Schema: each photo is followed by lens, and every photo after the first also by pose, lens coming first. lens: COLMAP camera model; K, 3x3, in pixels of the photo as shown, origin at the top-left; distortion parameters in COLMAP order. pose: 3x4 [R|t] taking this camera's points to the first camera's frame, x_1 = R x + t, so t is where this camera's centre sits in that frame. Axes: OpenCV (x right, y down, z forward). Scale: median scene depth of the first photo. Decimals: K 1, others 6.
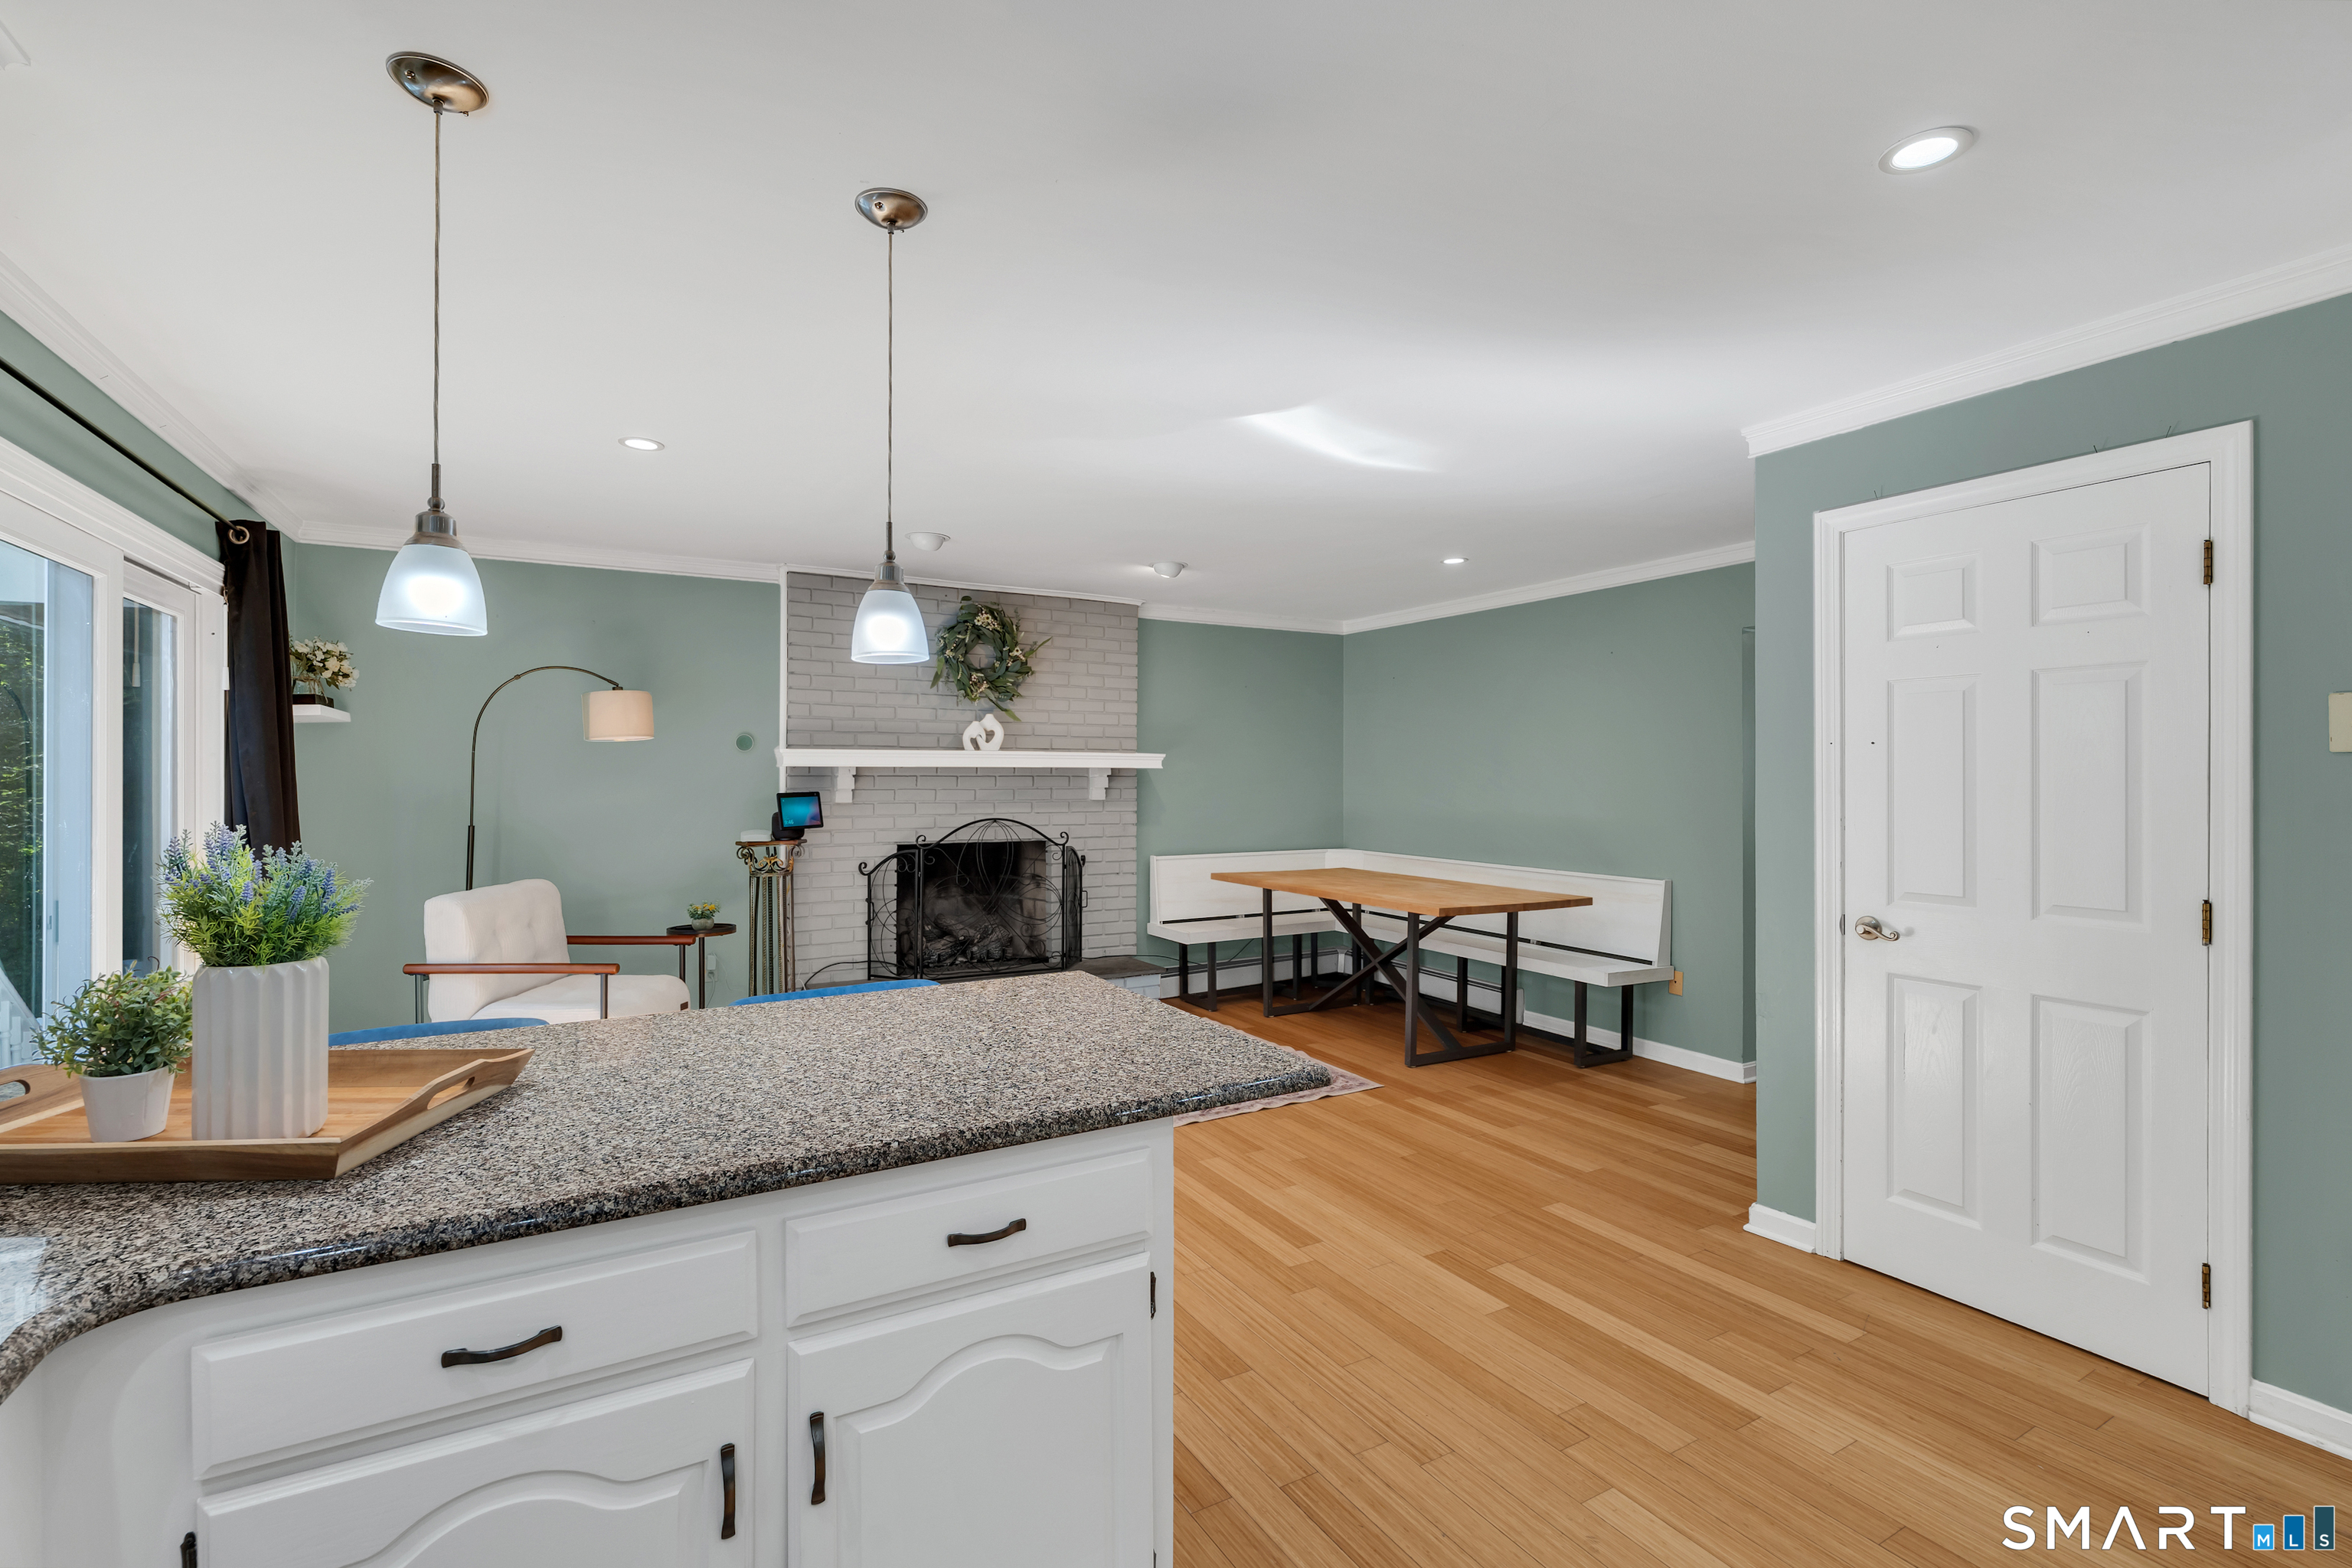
lens RADIAL K [[1057.8, 0, 1185.7], [0, 1057.8, 762.8], [0, 0, 1]] dist [-0.006815, 0.000825]
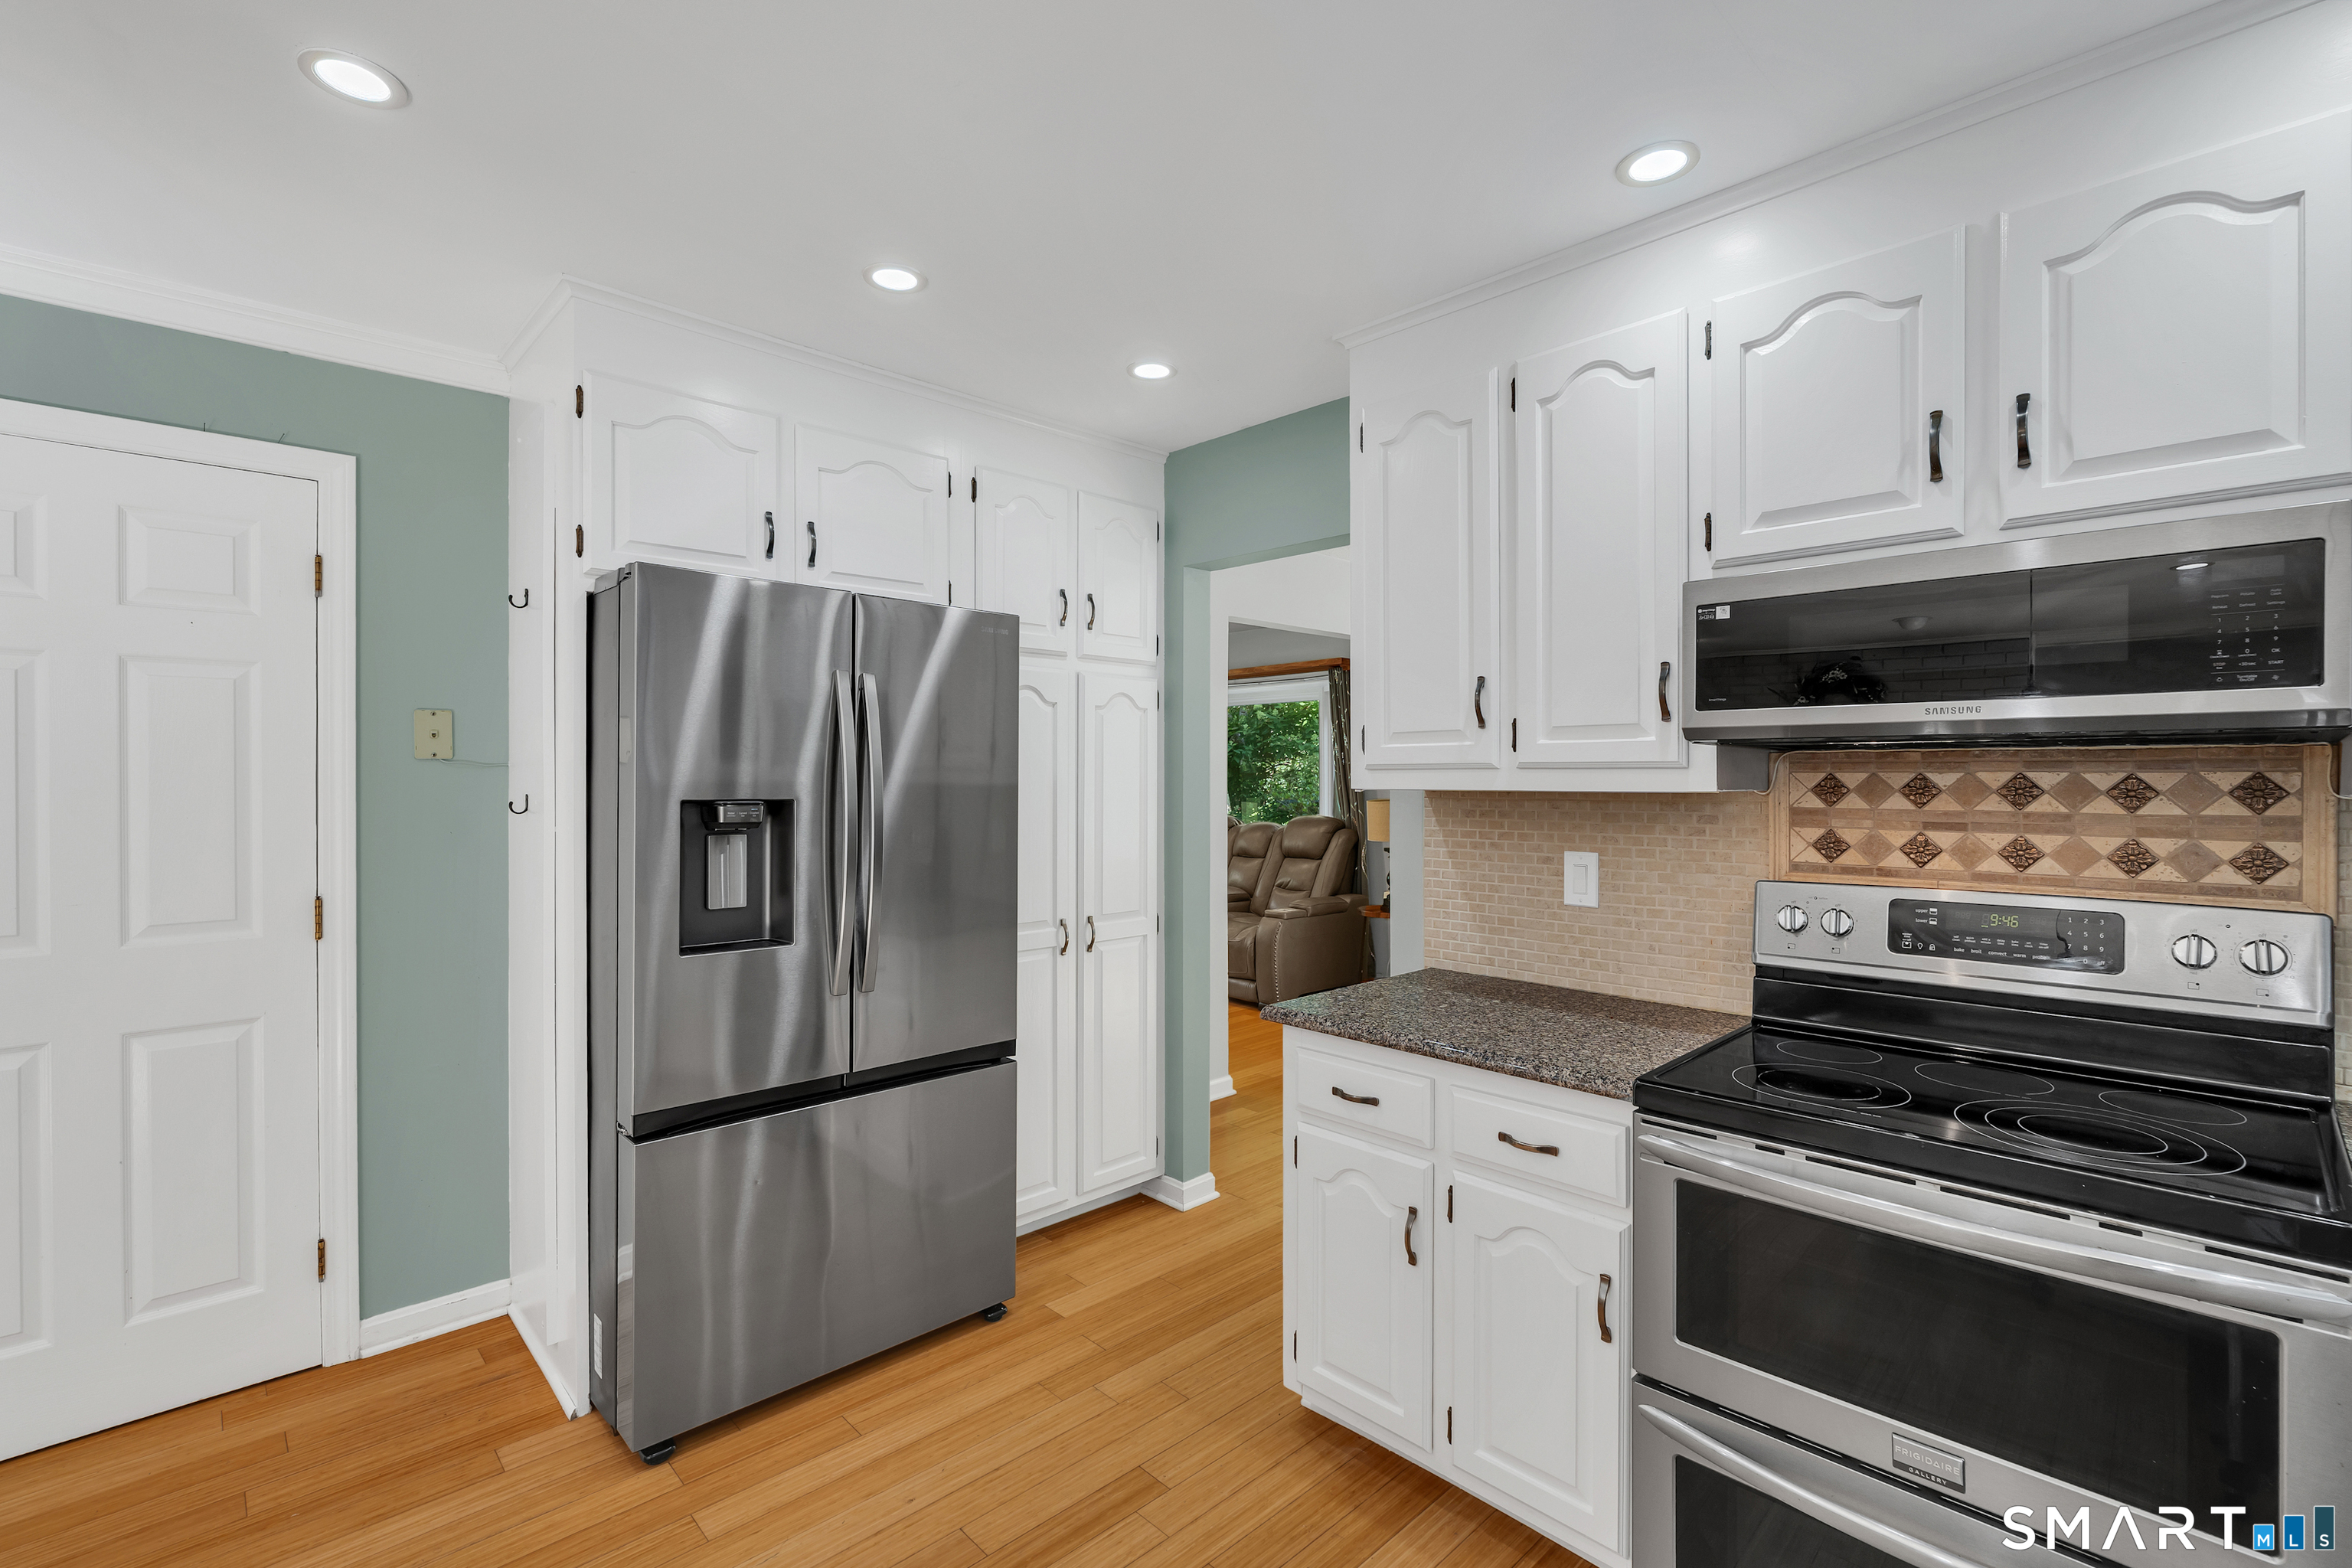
lens RADIAL K [[1038.1, 0, 1163.3], [0, 1038.1, 777.4], [0, 0, 1]] dist [-0.004566, -0.000058]
pose [[-0.225665, -0.004510, 0.974194, -0.260838], [-0.005423, 0.999980, 0.003374, 0.003895], [-0.974190, -0.004522, -0.225685, 0.460326]]
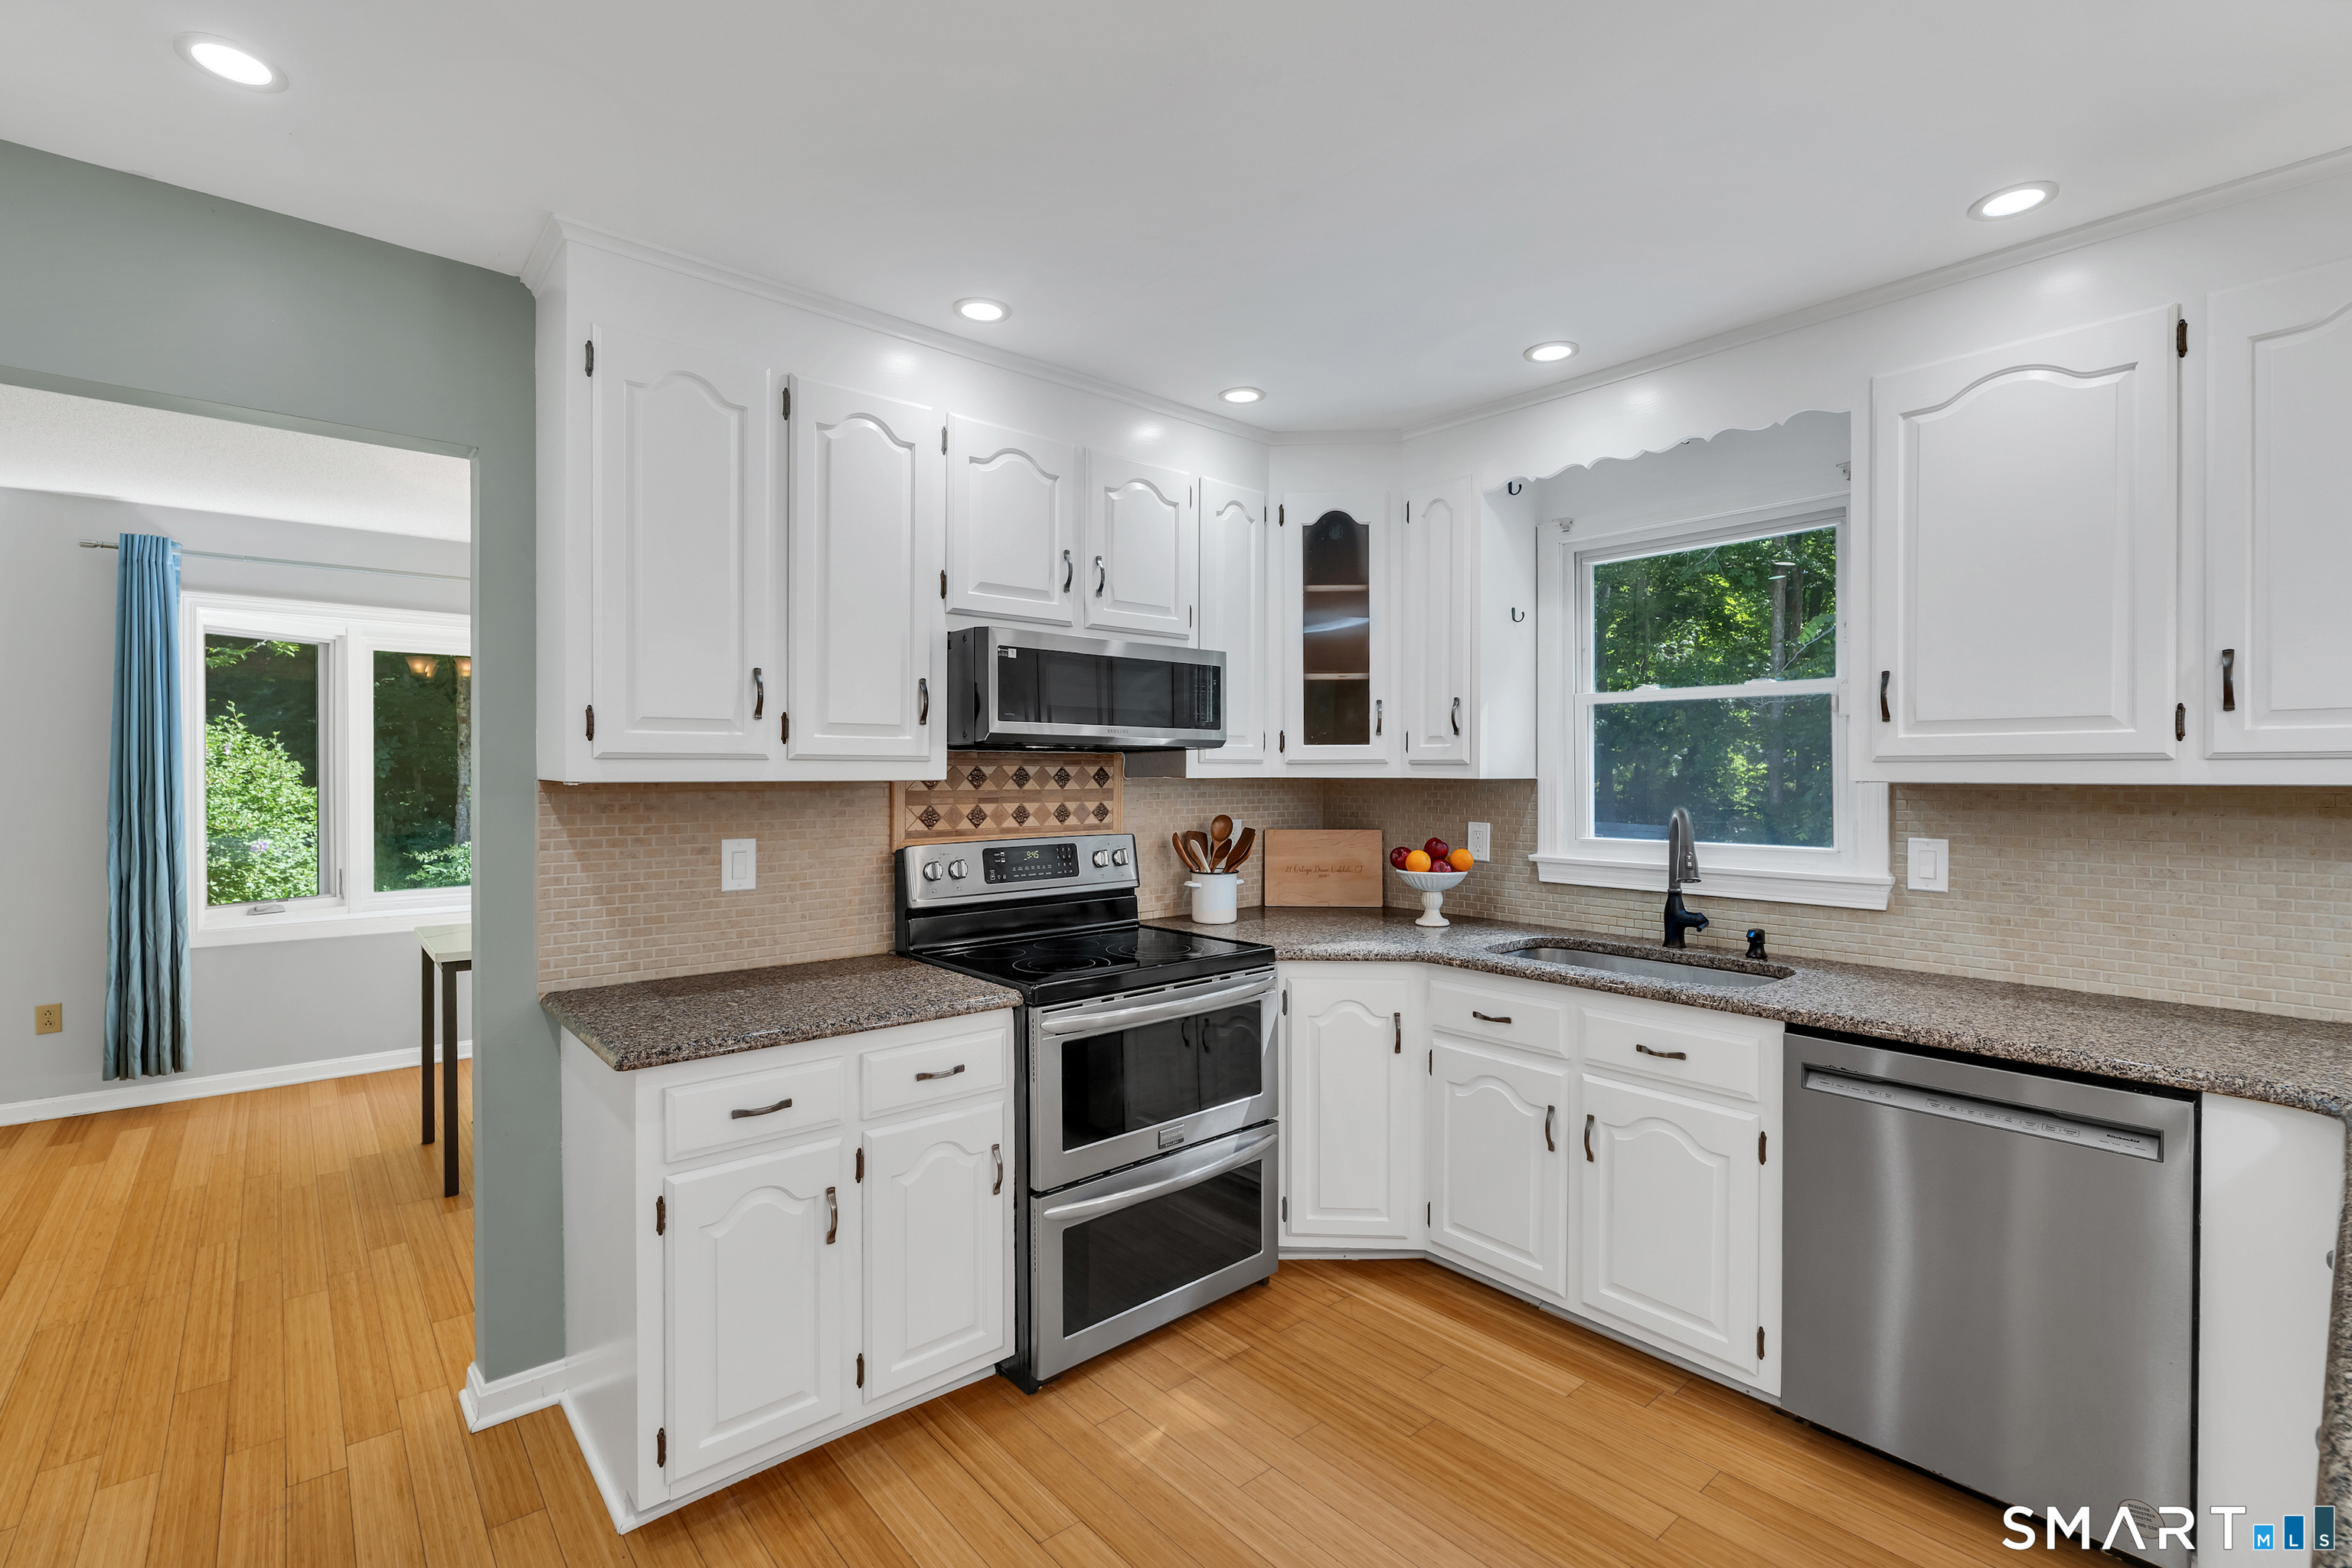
lens RADIAL K [[1038.1, 0, 1181.5], [0, 1038.1, 778.9], [0, 0, 1]] dist [-0.004566, -0.000058]
pose [[-0.984361, -0.004191, -0.176114, 0.454061], [-0.004800, 0.999984, 0.003029, 0.011149], [0.176098, 0.003827, -0.984365, 1.031659]]
